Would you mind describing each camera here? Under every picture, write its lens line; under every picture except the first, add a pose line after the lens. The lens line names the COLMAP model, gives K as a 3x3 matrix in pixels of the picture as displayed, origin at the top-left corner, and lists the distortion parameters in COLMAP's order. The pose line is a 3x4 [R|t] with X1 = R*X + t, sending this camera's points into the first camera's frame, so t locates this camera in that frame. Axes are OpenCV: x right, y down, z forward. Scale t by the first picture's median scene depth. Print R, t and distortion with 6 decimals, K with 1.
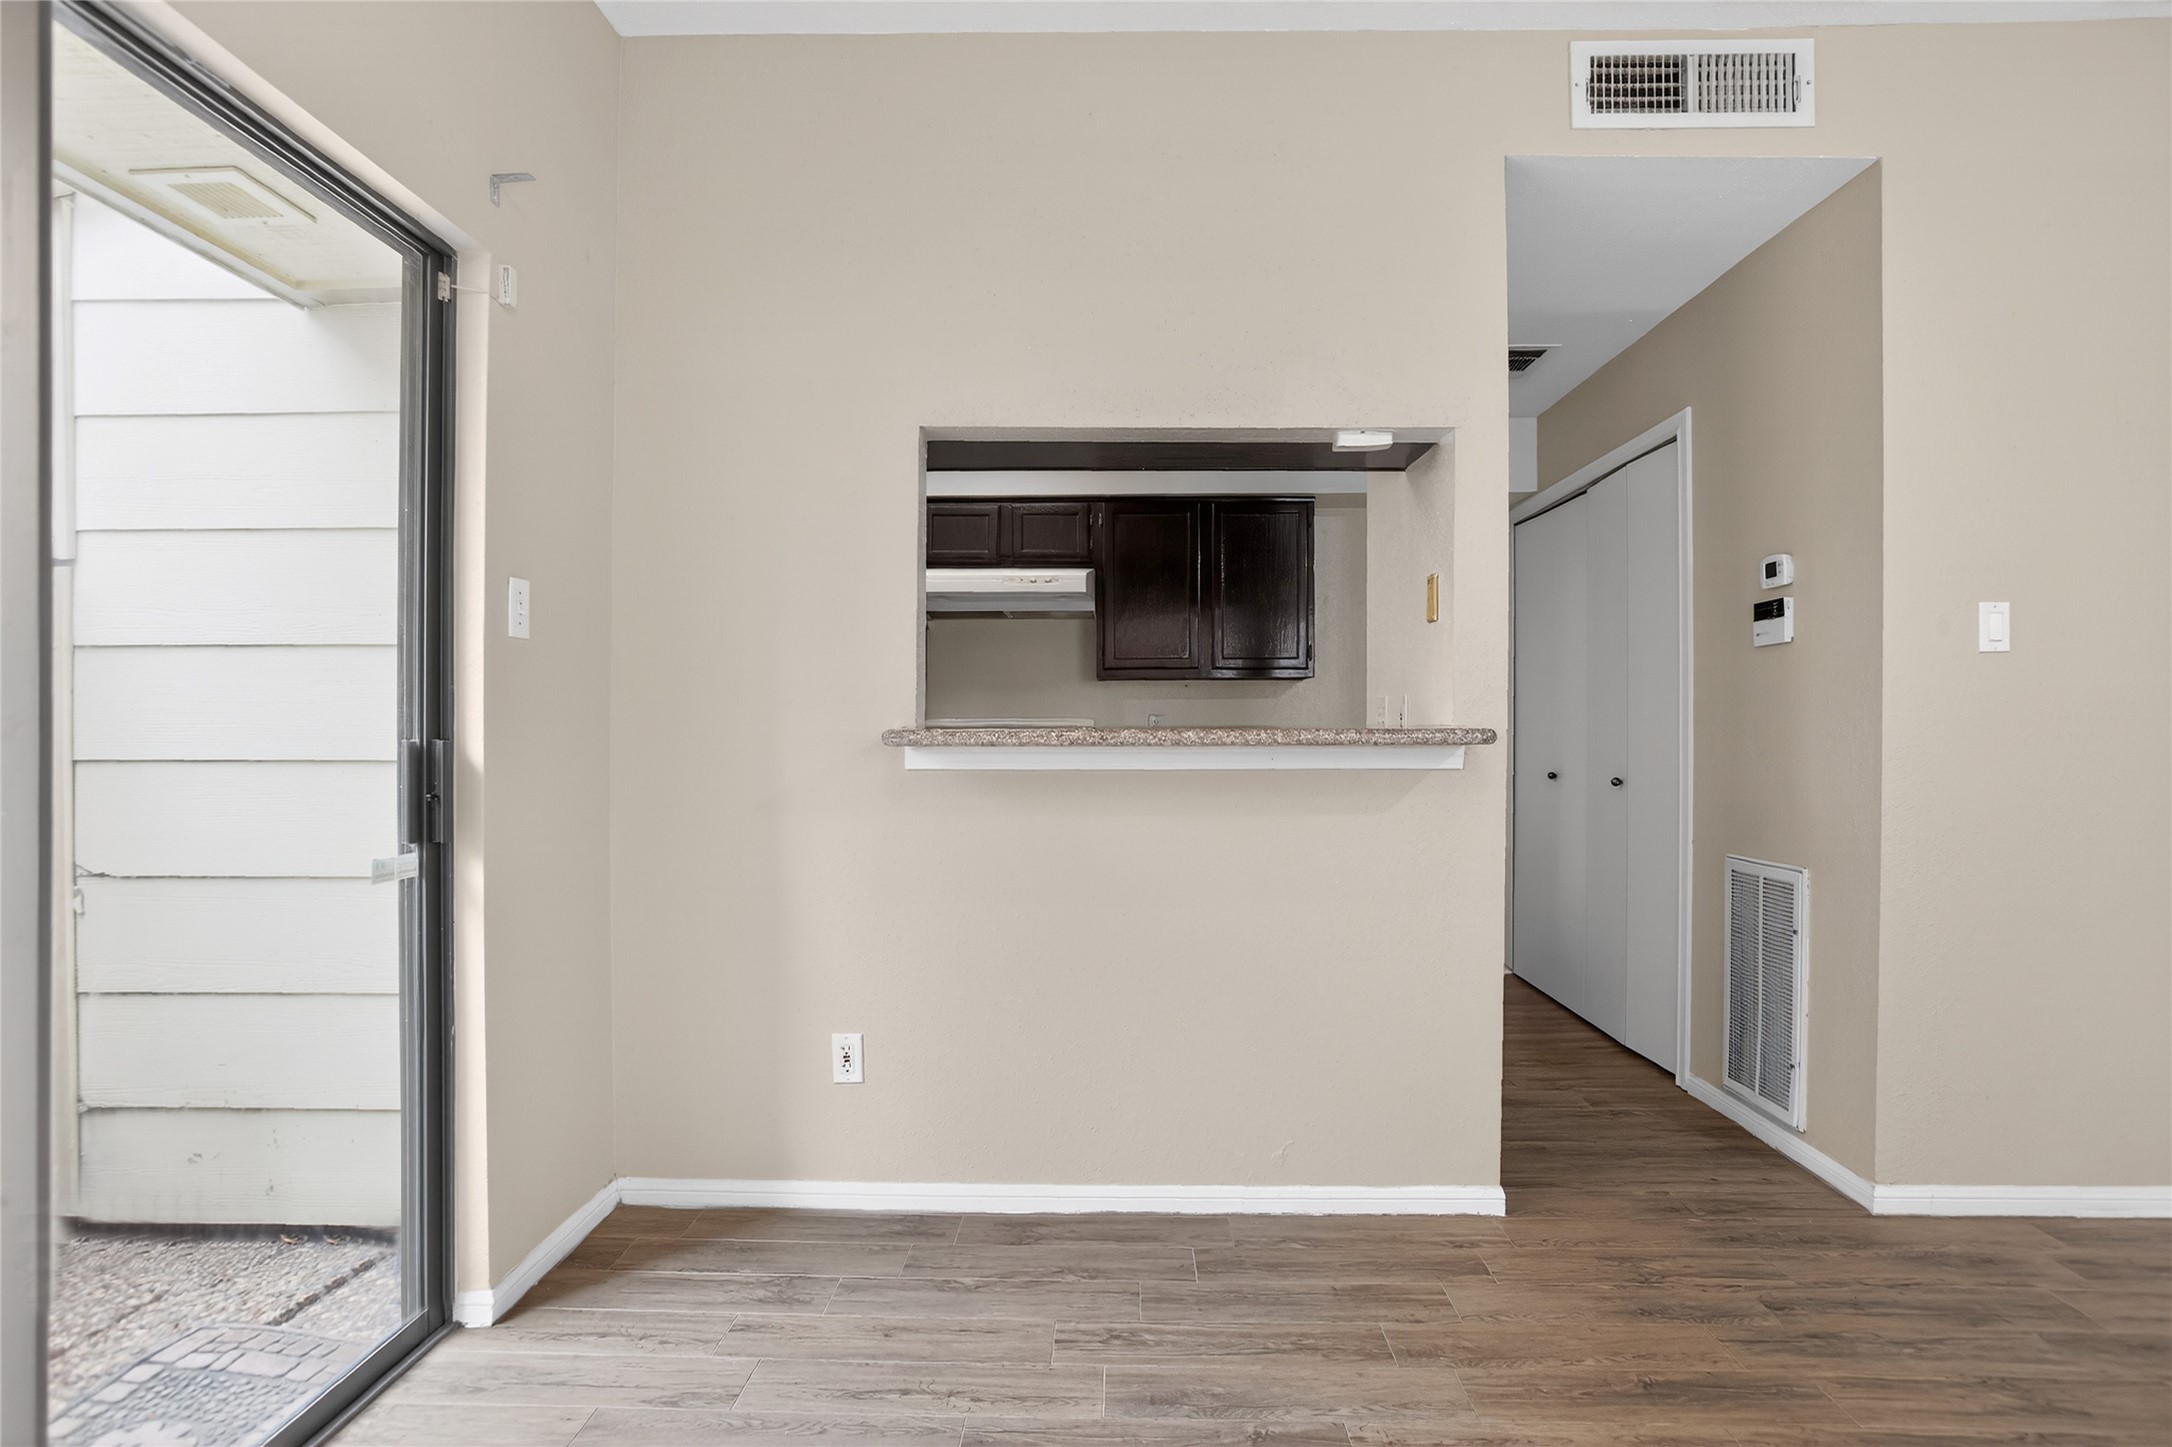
lens RADIAL K [[1099.8, 0, 1093.7], [0, 1099.8, 733.7], [0, 0, 1]] dist [-0.063547, 0.032287]
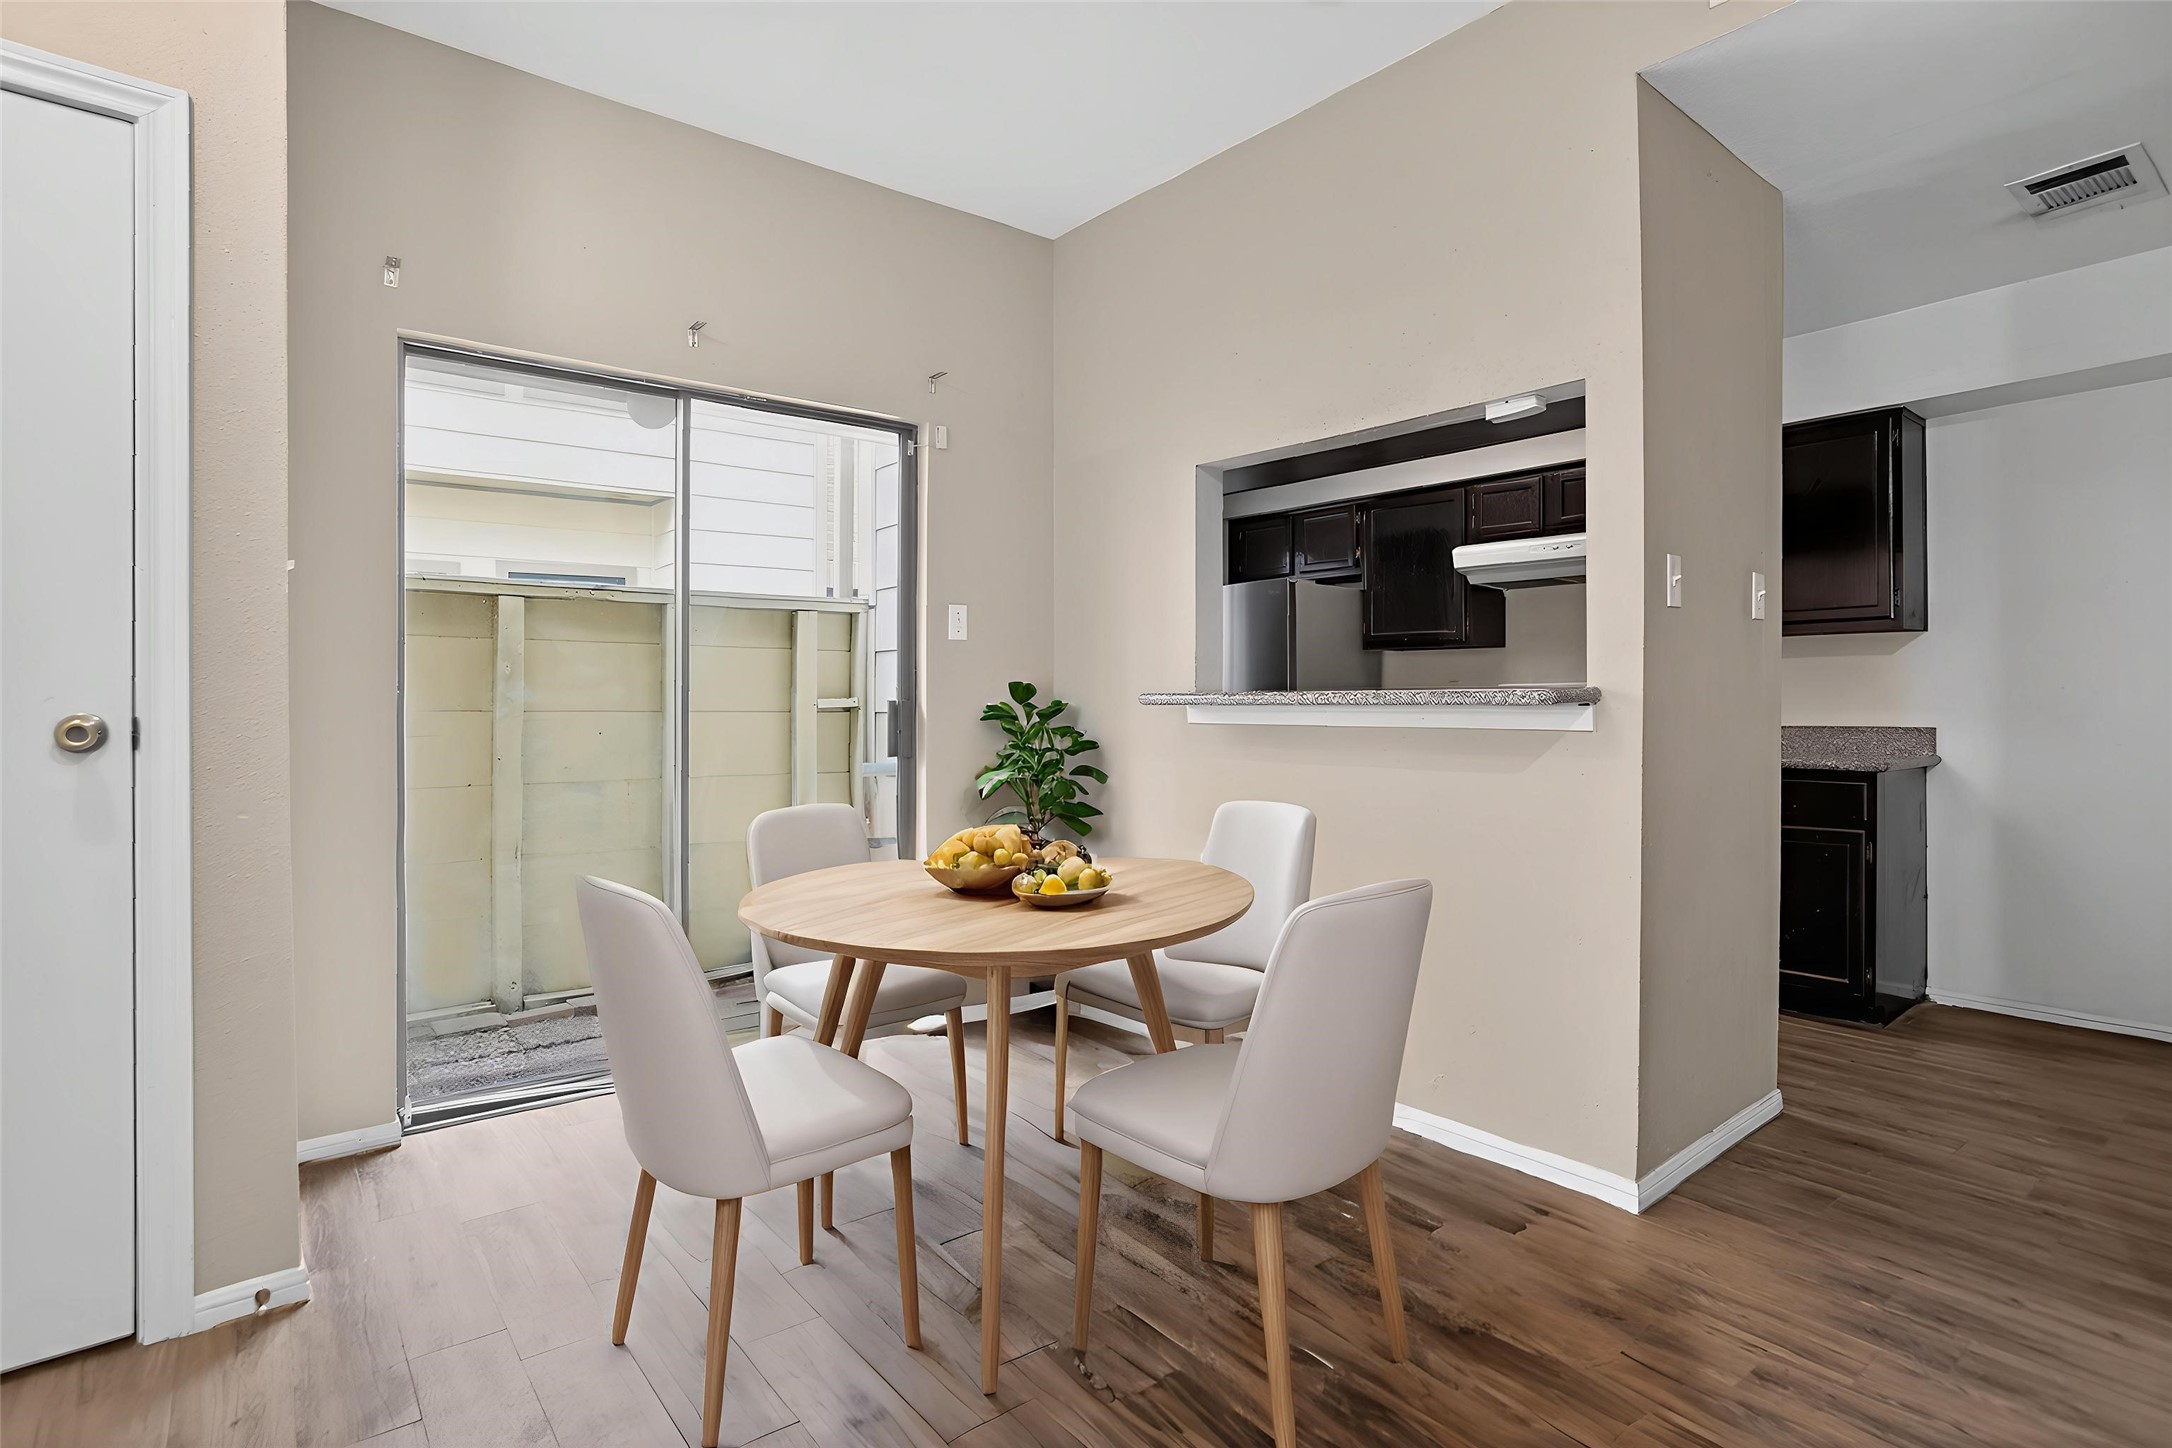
lens RADIAL K [[1095.3, 0, 1086.2], [0, 1095.3, 704.9], [0, 0, 1]] dist [-0.071402, 0.035494]
pose [[0.642977, 0.004611, -0.765871, 0.785352], [-0.002737, 0.999989, 0.003723, 0.005889], [0.765880, -0.000297, 0.642983, 0.048220]]
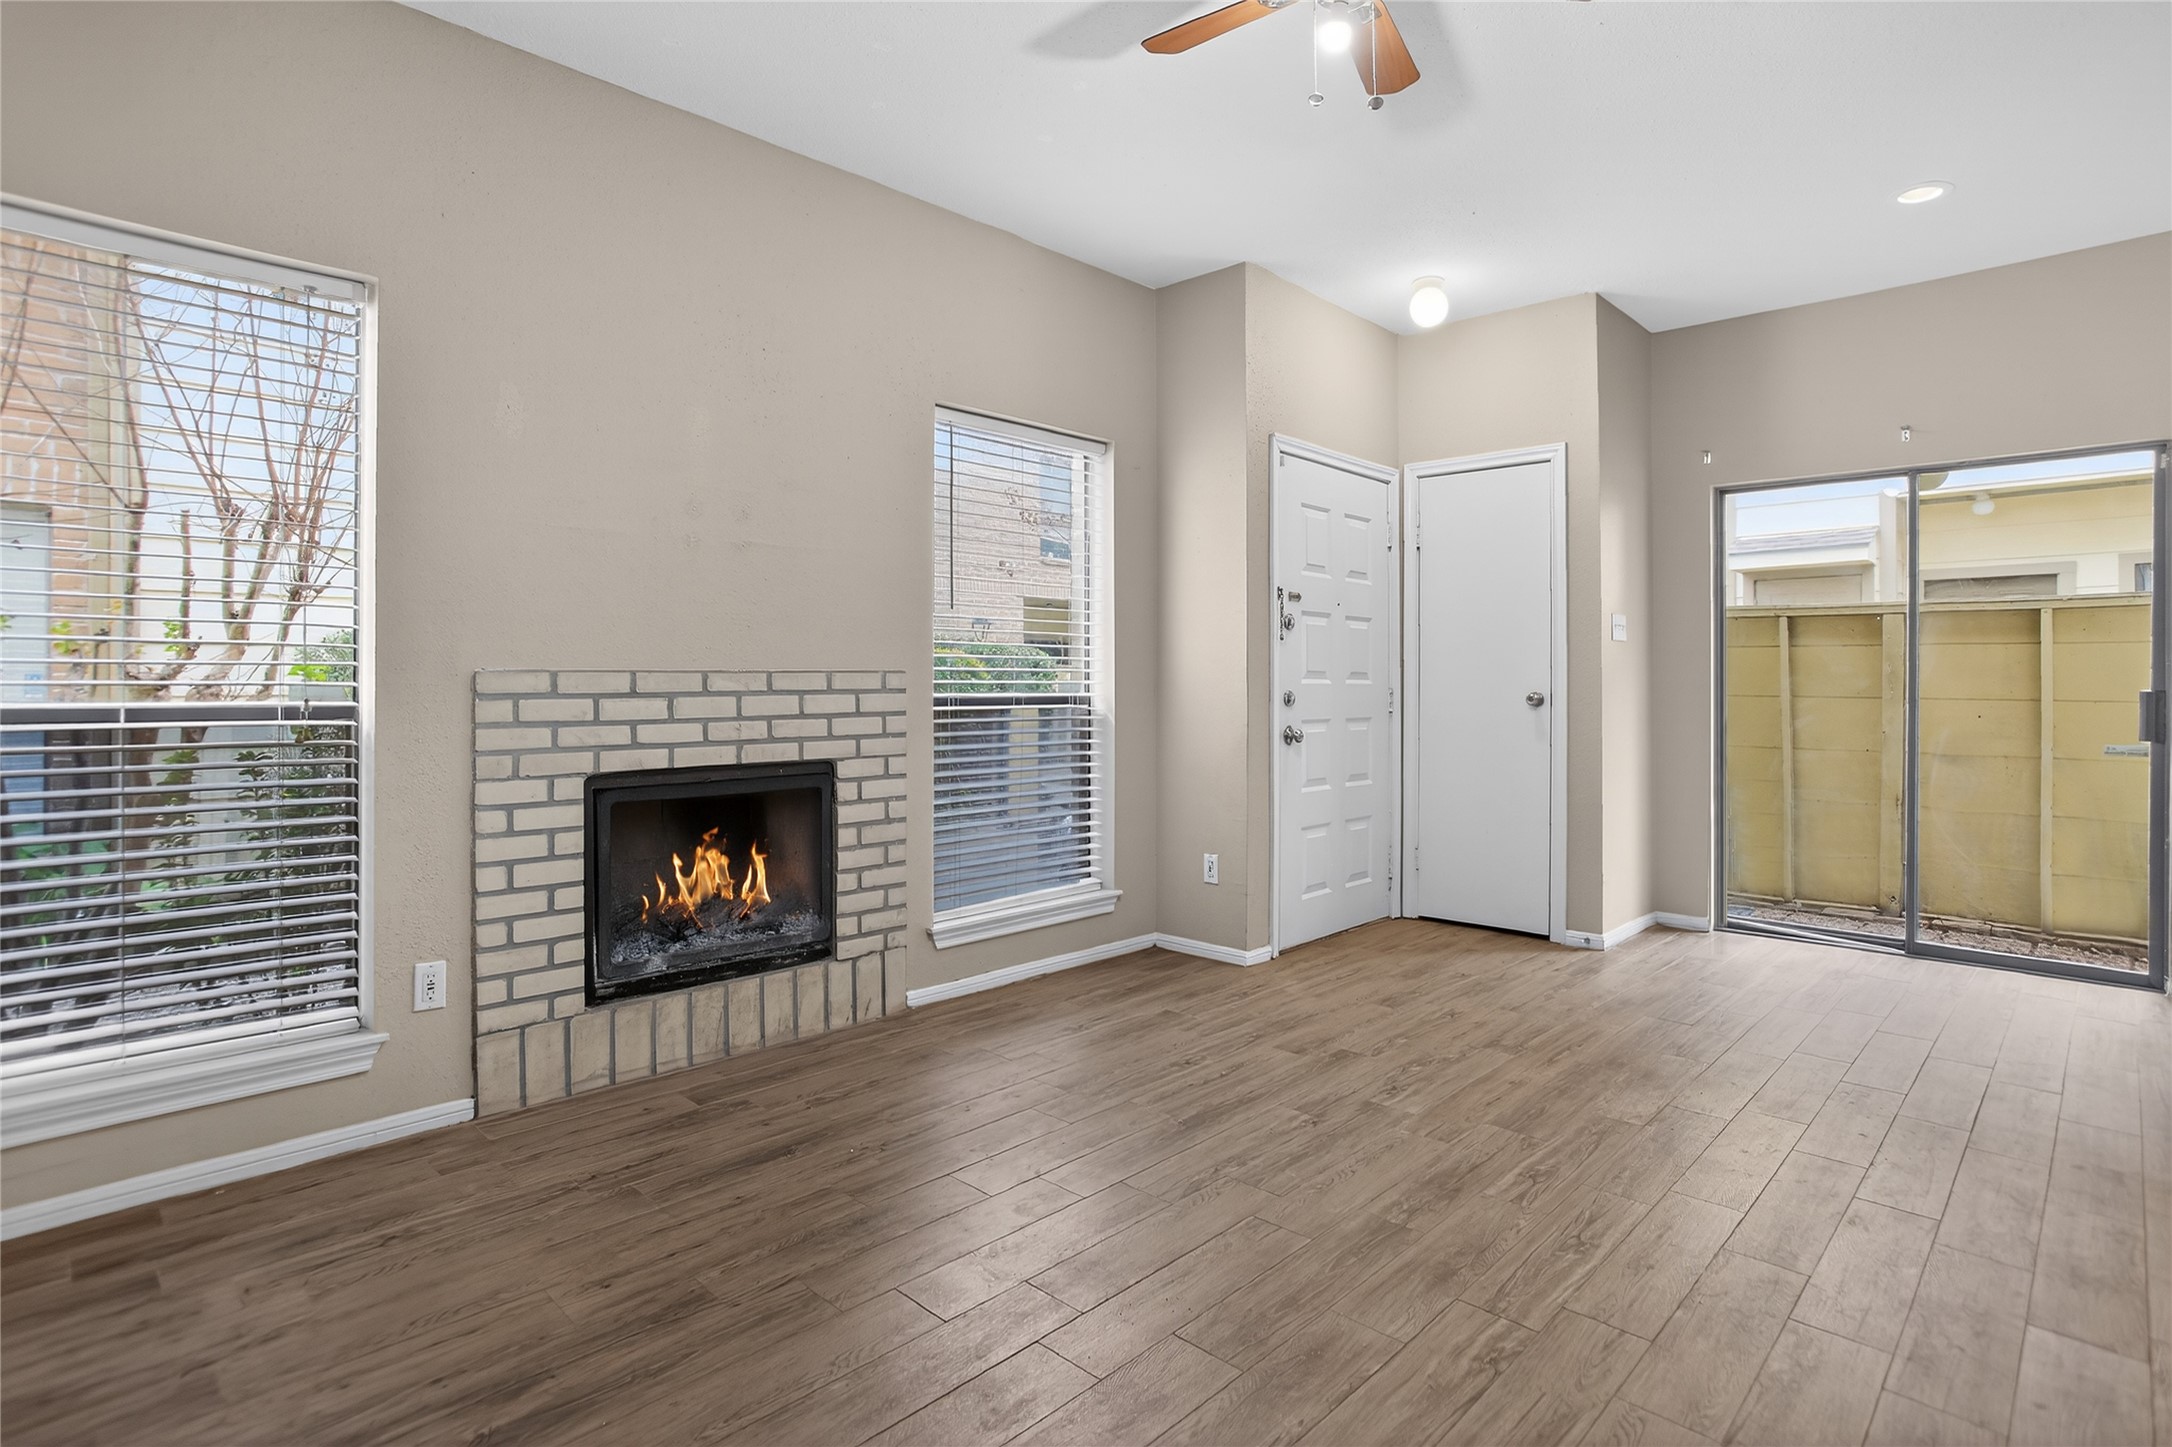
lens RADIAL K [[1104.1, 0, 1088.2], [0, 1104.1, 677.2], [0, 0, 1]] dist [-0.068110, 0.034147]
pose [[-0.679504, -0.010154, -0.733601, 1.750604], [-0.007258, 0.999948, -0.007118, 0.009657], [0.733636, 0.000488, -0.679543, 0.712197]]
